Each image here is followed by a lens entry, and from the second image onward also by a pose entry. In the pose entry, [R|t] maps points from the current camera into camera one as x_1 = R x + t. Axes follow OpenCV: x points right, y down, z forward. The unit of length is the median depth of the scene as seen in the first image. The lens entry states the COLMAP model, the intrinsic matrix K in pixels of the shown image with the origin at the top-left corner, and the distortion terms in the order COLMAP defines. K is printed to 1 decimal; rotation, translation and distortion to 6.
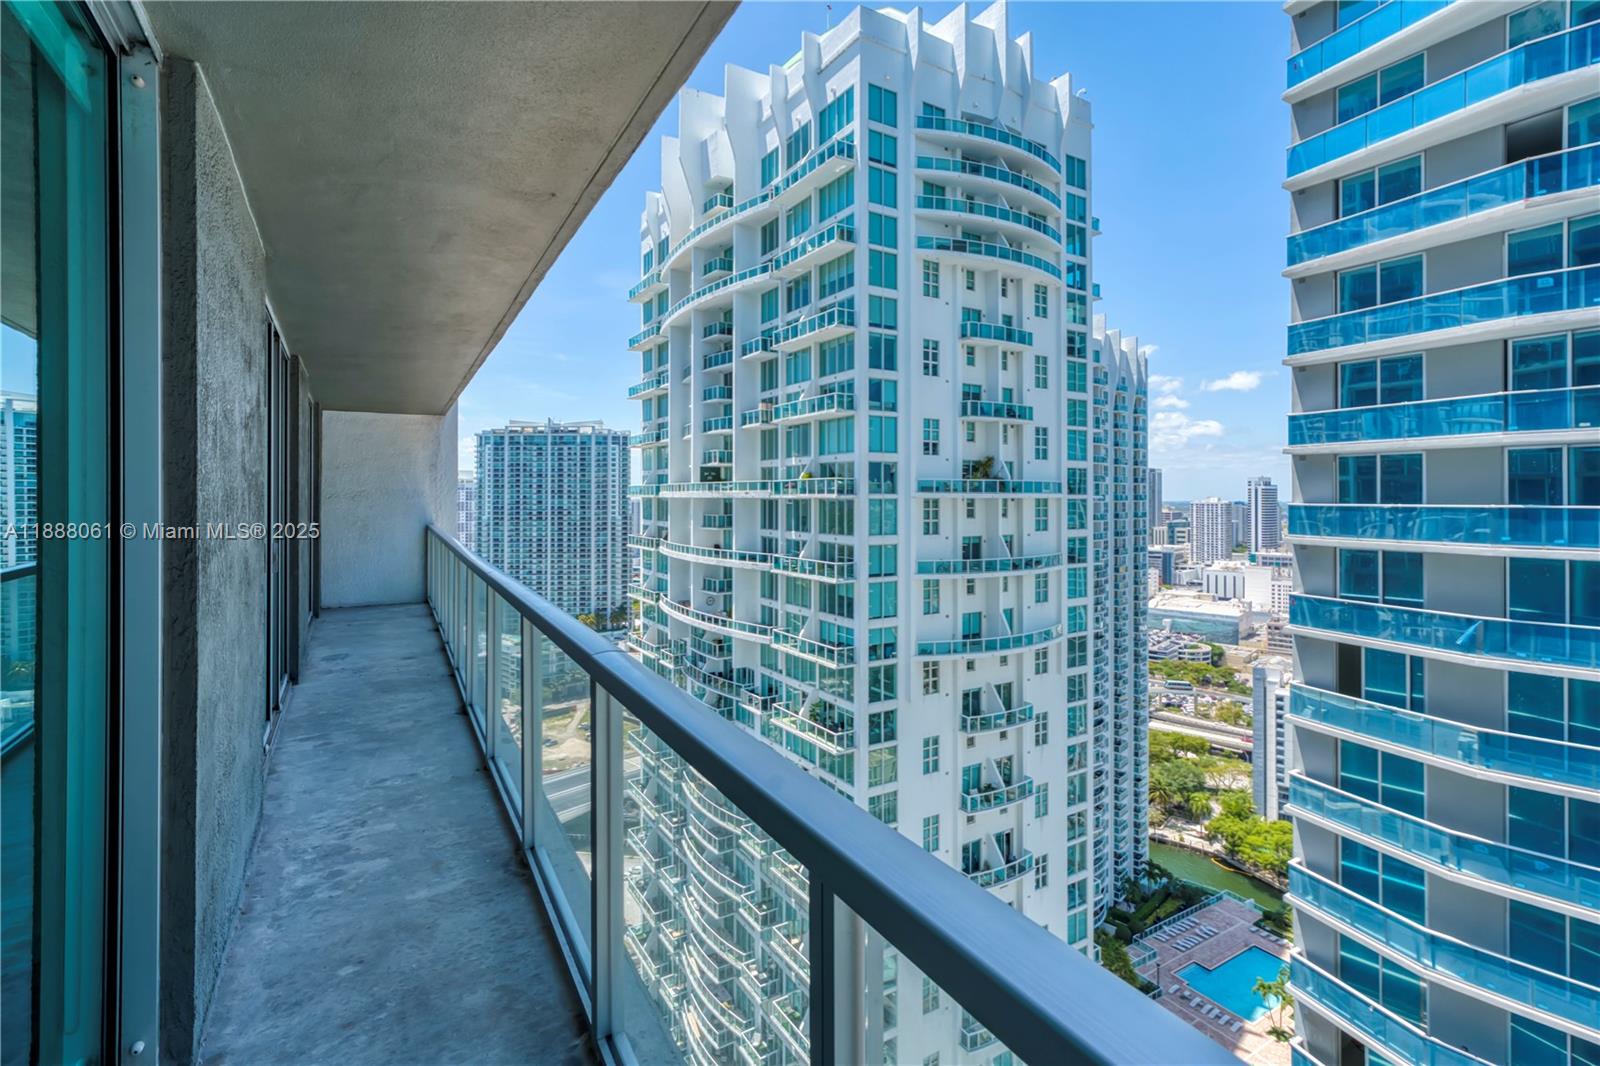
lens RADIAL K [[748.9, 0, 785.8], [0, 748.9, 493.1], [0, 0, 1]] dist [-0.011769, 0.001131]
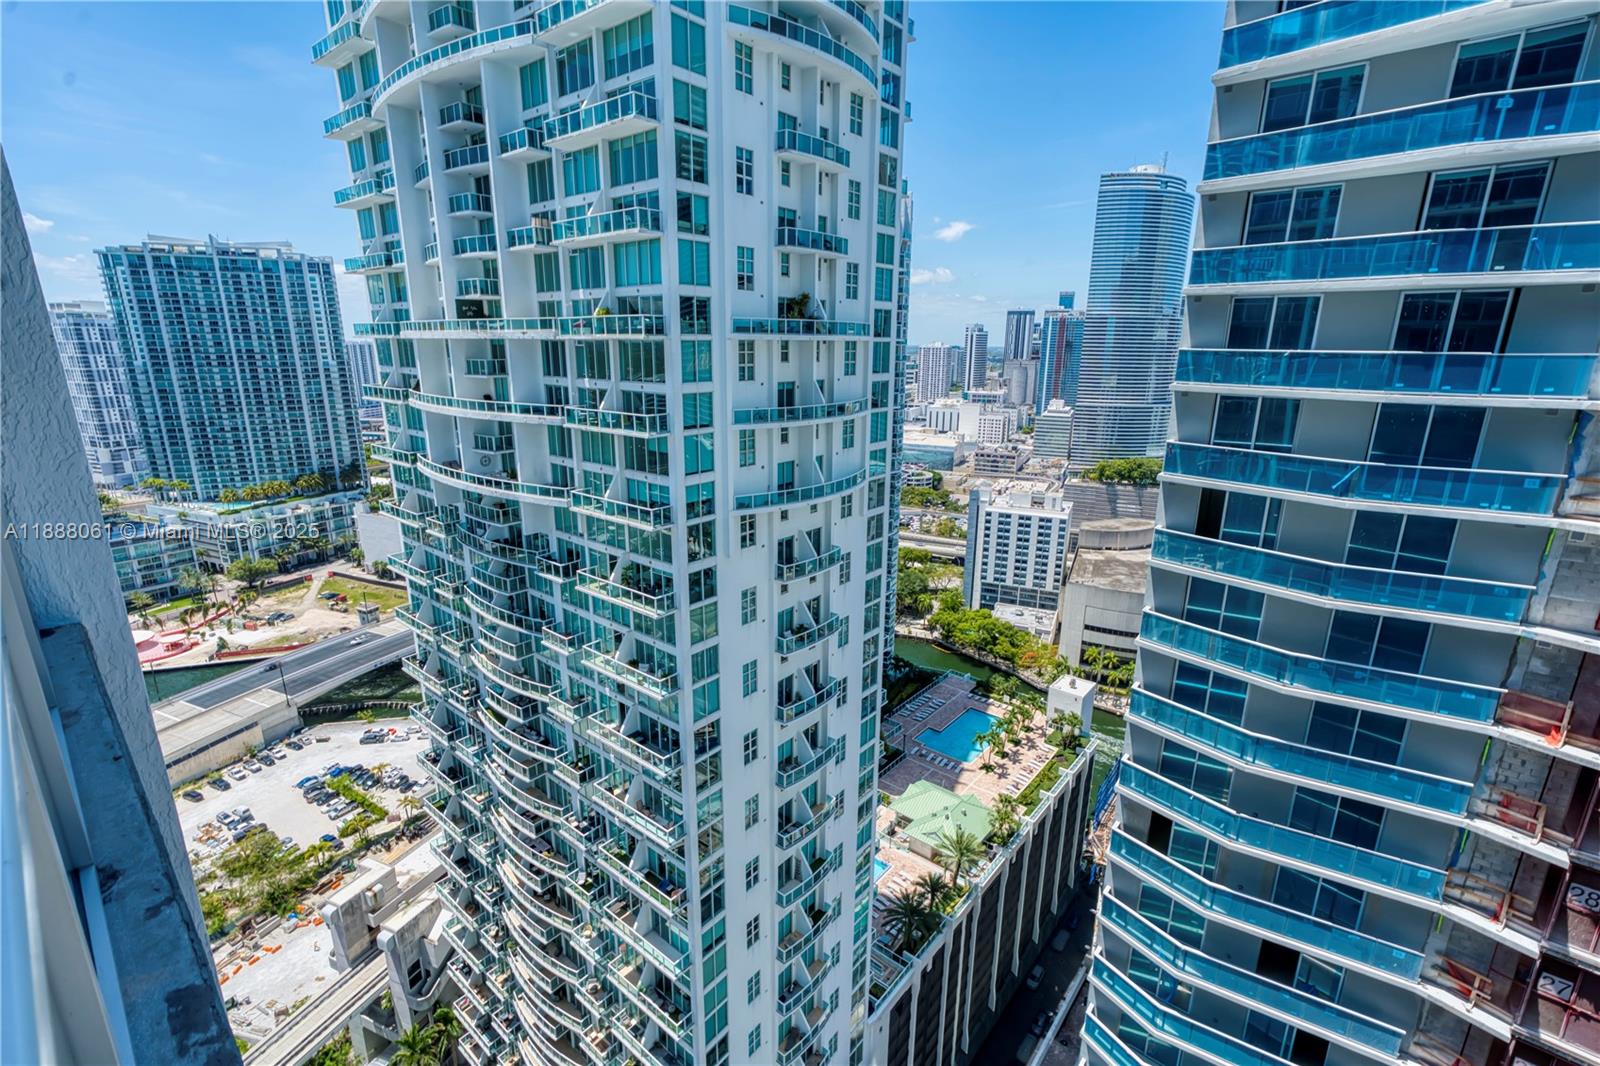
lens RADIAL K [[720.9, 0, 800.0], [0, 720.9, 533.0], [0, 0, 1]] dist [-0.026732, 0.021501]
pose [[0.939364, -0.081987, 0.332978, -0.051911], [-0.009044, 0.964738, 0.263055, 0.002593], [-0.342804, -0.250116, 0.905499, 0.122702]]
